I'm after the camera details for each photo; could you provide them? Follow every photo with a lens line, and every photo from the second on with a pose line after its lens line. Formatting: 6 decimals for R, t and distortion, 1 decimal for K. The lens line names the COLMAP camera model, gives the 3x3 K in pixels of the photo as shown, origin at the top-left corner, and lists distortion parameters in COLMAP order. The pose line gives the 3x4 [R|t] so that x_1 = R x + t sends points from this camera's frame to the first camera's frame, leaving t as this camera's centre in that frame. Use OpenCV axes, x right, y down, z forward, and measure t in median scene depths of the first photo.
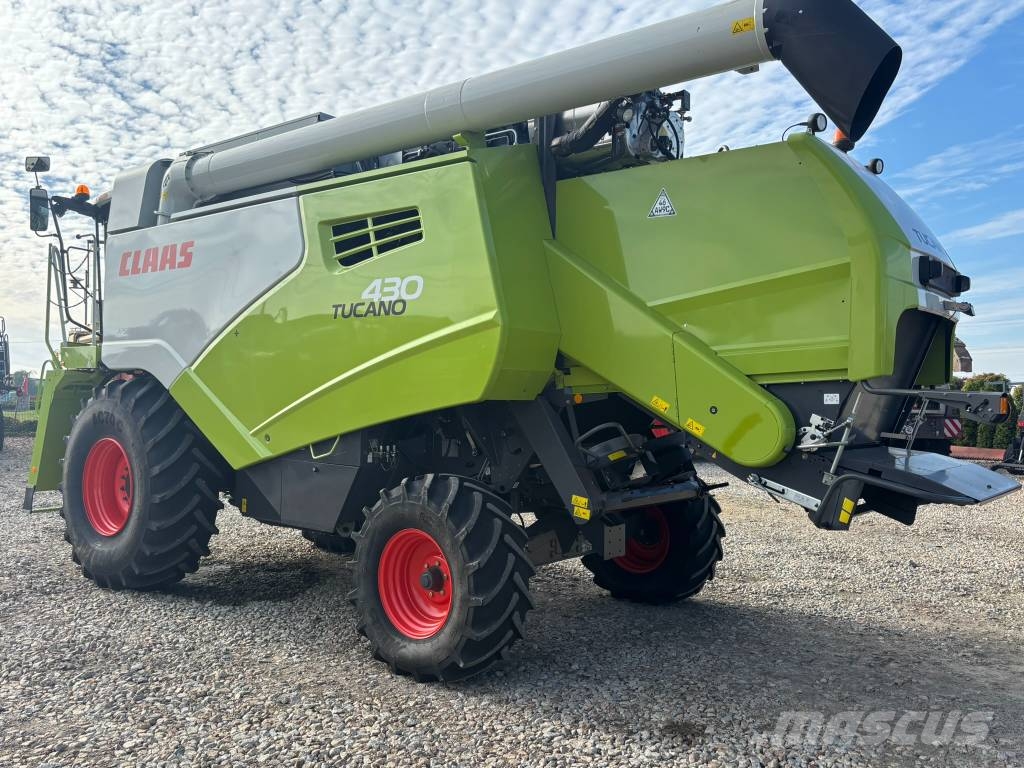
lens RADIAL K [[843.6, 0, 512.0], [0, 843.6, 384.0], [0, 0, 1]] dist [0.076782, -0.077825]
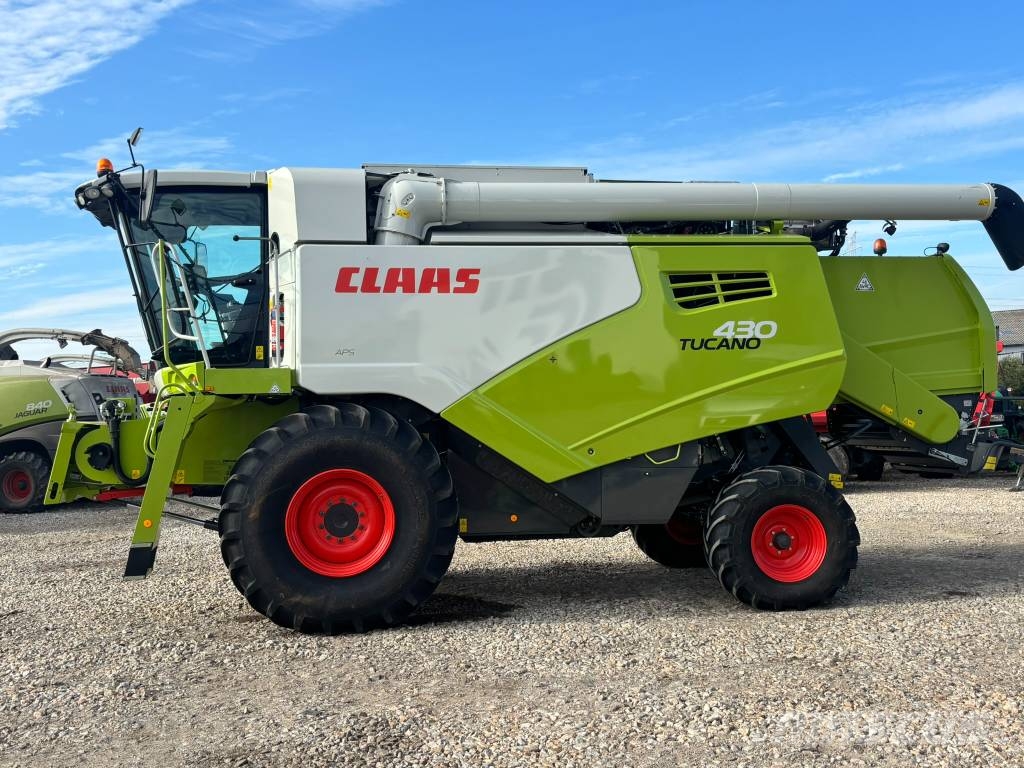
lens RADIAL K [[1015.2, 0, 512.0], [0, 1015.2, 384.0], [0, 0, 1]] dist [0.224425, -0.667140]
pose [[0.688261, -0.004700, 0.725448, -1.531863], [0.021703, 0.999665, -0.014114, -0.011162], [-0.725138, 0.025458, 0.688132, 0.149422]]
